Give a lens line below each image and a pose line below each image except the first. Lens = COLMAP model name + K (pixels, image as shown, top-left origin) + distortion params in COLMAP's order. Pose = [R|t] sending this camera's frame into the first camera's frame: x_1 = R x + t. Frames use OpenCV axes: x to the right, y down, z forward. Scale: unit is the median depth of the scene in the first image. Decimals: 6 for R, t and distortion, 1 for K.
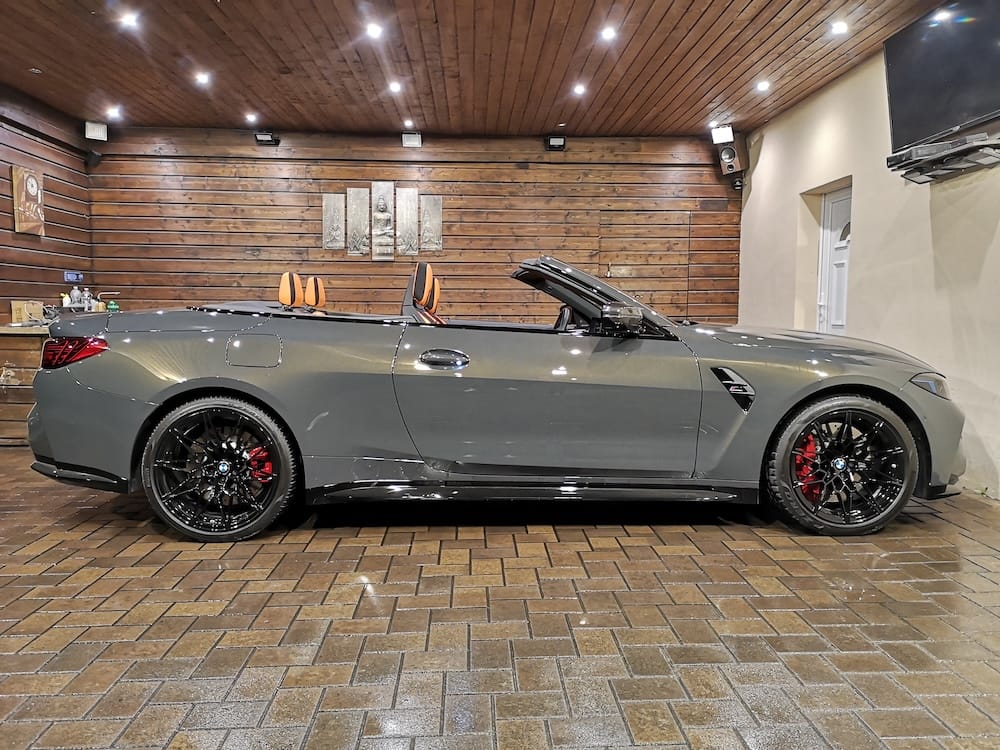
lens RADIAL K [[766.1, 0, 501.1], [0, 766.1, 368.5], [0, 0, 1]] dist [0.061064, -0.059860]
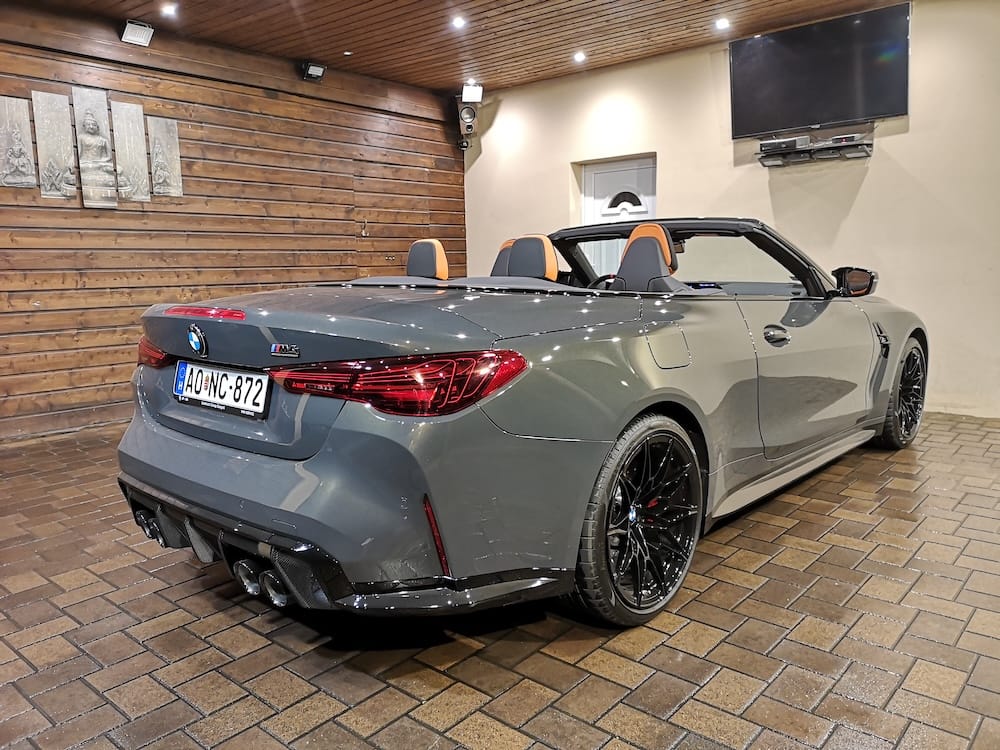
lens RADIAL K [[766.1, 0, 499.7], [0, 766.1, 371.0], [0, 0, 1]] dist [0.061064, -0.059860]
pose [[0.689189, -0.116688, 0.715124, -0.422131], [0.072983, 0.993107, 0.091712, -0.034862], [-0.720896, -0.011015, 0.692955, 0.272031]]
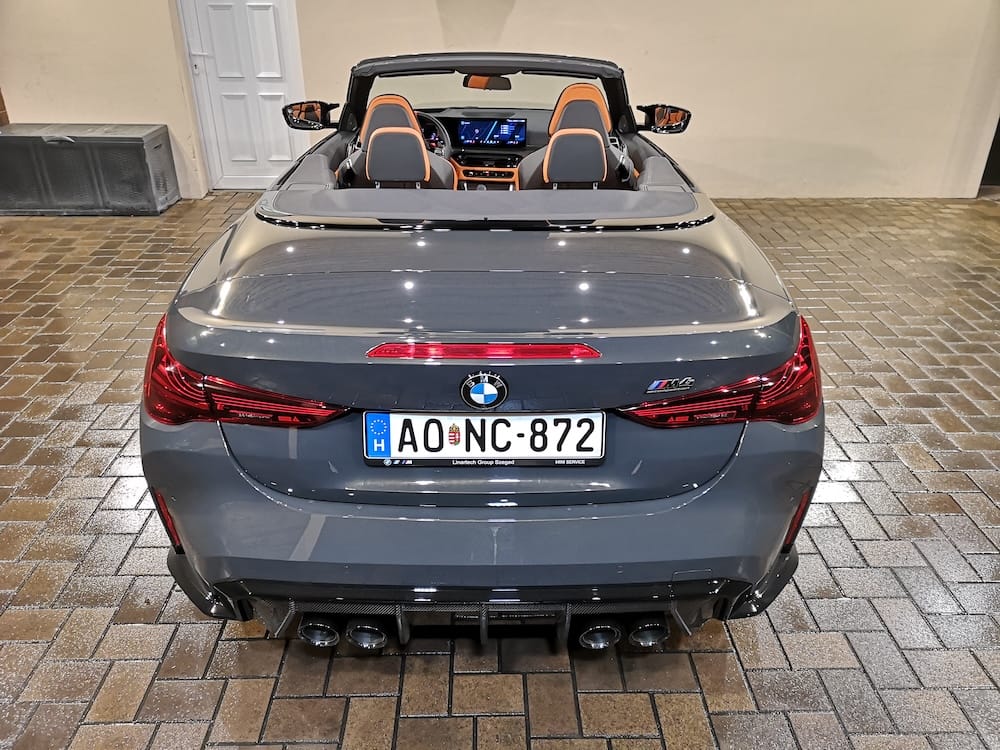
lens RADIAL K [[766.1, 0, 500.5], [0, 766.1, 368.0], [0, 0, 1]] dist [0.061064, -0.059860]
pose [[0.015283, -0.457026, 0.889322, -0.467653], [0.068401, 0.887820, 0.455079, -0.123974], [-0.997541, 0.053876, 0.044829, 0.539151]]
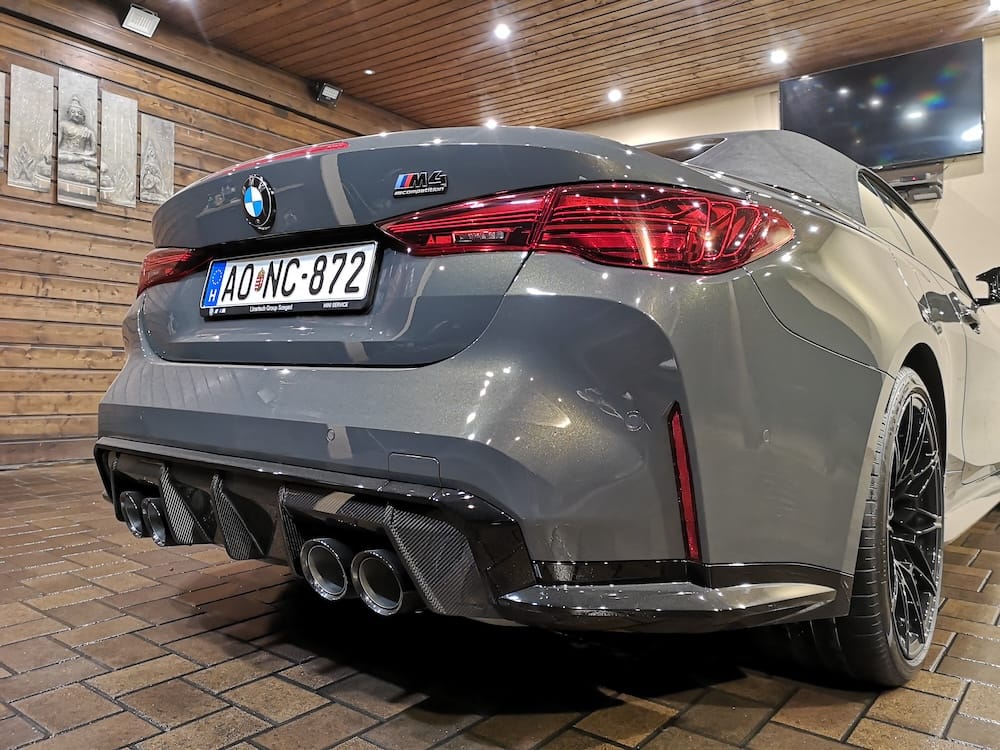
lens RADIAL K [[766.1, 0, 499.7], [0, 766.1, 371.5], [0, 0, 1]] dist [0.061064, -0.059860]
pose [[0.646839, 0.013311, 0.762511, -0.396409], [0.036456, 0.998165, -0.048351, 0.023901], [-0.761755, 0.059074, 0.645166, 0.390400]]
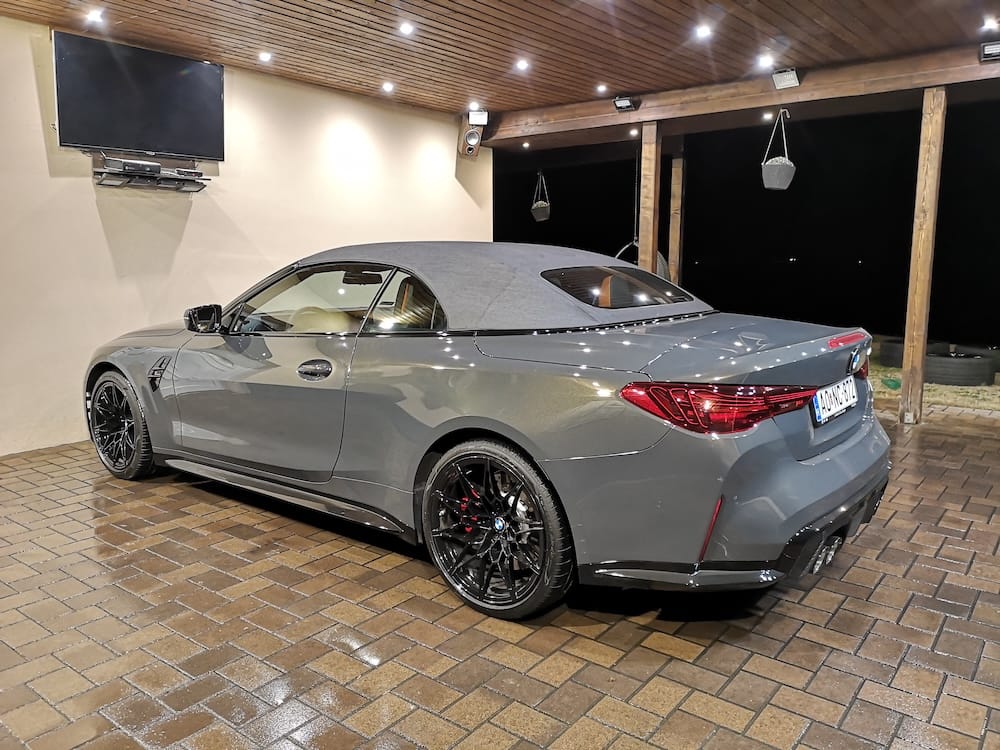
lens RADIAL K [[766.1, 0, 497.3], [0, 766.1, 368.1], [0, 0, 1]] dist [0.061064, -0.059860]
pose [[-0.762937, -0.090584, 0.640095, -0.398639], [0.050996, 0.978616, 0.199273, -0.106285], [-0.644459, 0.184674, -0.742003, 0.932876]]
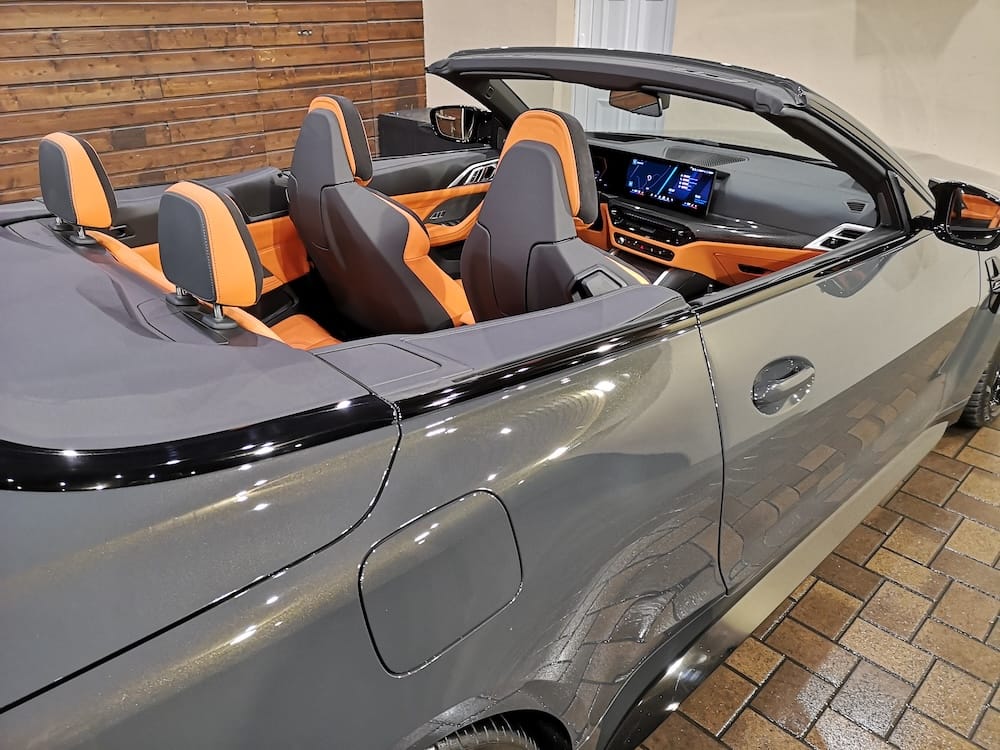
lens RADIAL K [[766.1, 0, 500.9], [0, 766.1, 369.9], [0, 0, 1]] dist [0.061064, -0.059860]
pose [[0.732219, -0.305235, 0.608841, -0.200226], [0.049075, 0.915270, 0.399840, -0.089394], [-0.679299, -0.262892, 0.685157, 0.364015]]
